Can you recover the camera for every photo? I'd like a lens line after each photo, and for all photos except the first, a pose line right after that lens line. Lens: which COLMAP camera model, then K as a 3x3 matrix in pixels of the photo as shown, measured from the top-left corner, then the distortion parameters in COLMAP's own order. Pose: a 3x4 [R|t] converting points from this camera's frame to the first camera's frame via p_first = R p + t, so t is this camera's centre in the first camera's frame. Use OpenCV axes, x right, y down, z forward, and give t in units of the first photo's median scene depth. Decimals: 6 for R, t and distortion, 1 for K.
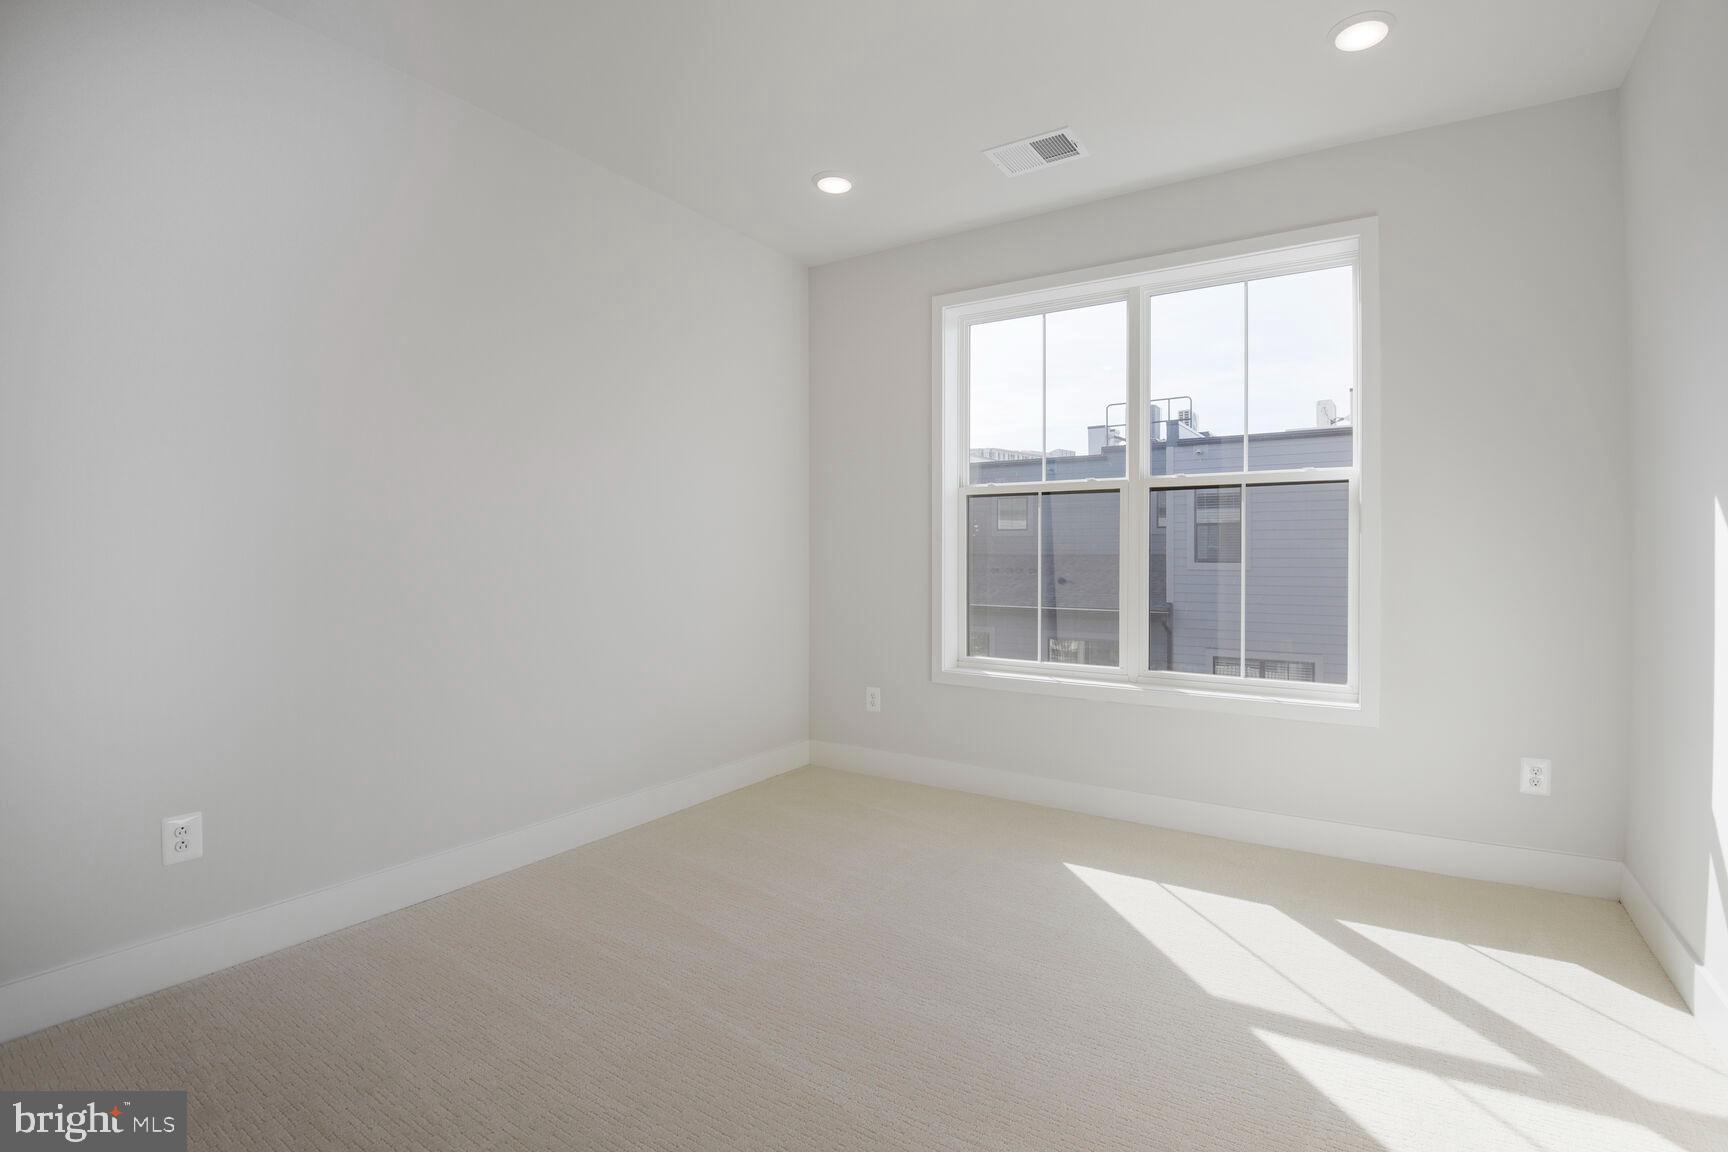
lens RADIAL K [[817.1, 0, 891.0], [0, 817.1, 551.2], [0, 0, 1]] dist [-0.021843, -0.009997]
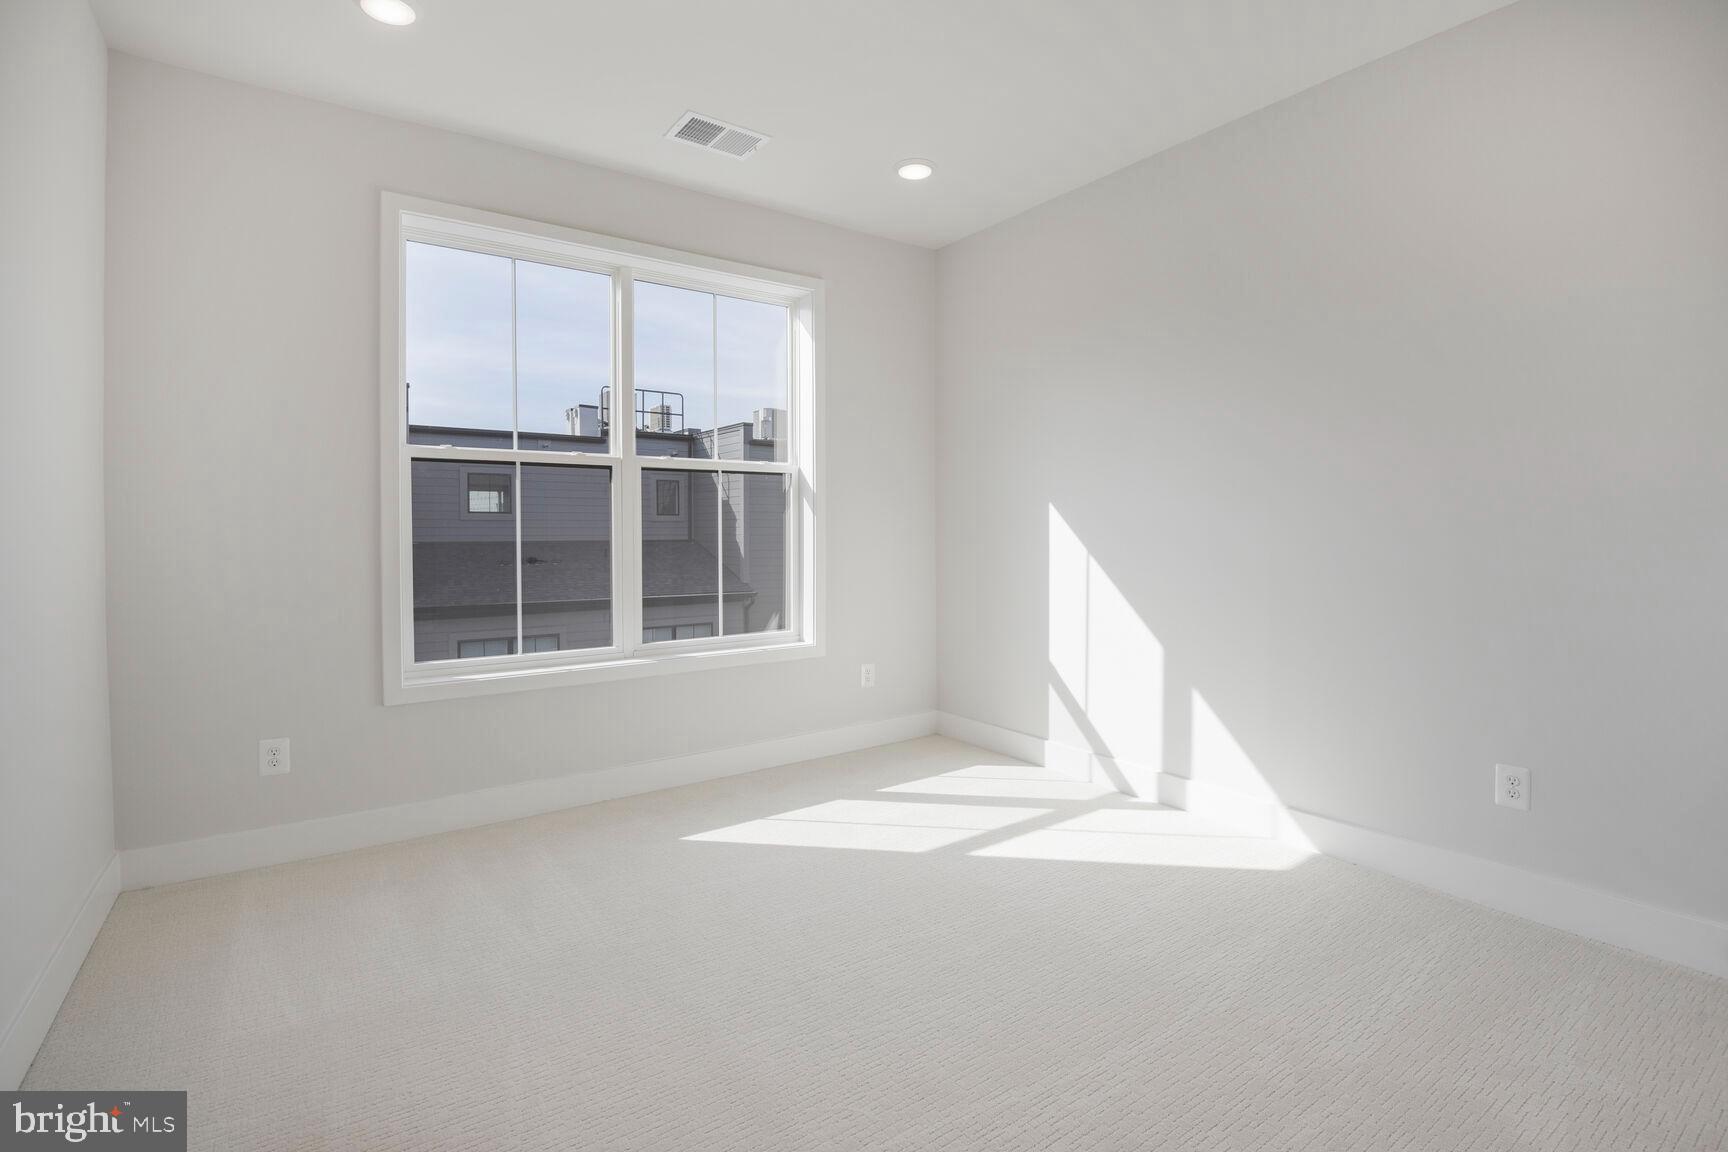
lens RADIAL K [[817.1, 0, 891.0], [0, 817.1, 551.2], [0, 0, 1]] dist [-0.021843, -0.009997]
pose [[0.358510, -0.024589, 0.933202, -0.535930], [-0.000203, 0.999651, 0.026418, -0.000045], [-0.933526, -0.009660, 0.358379, 0.329807]]
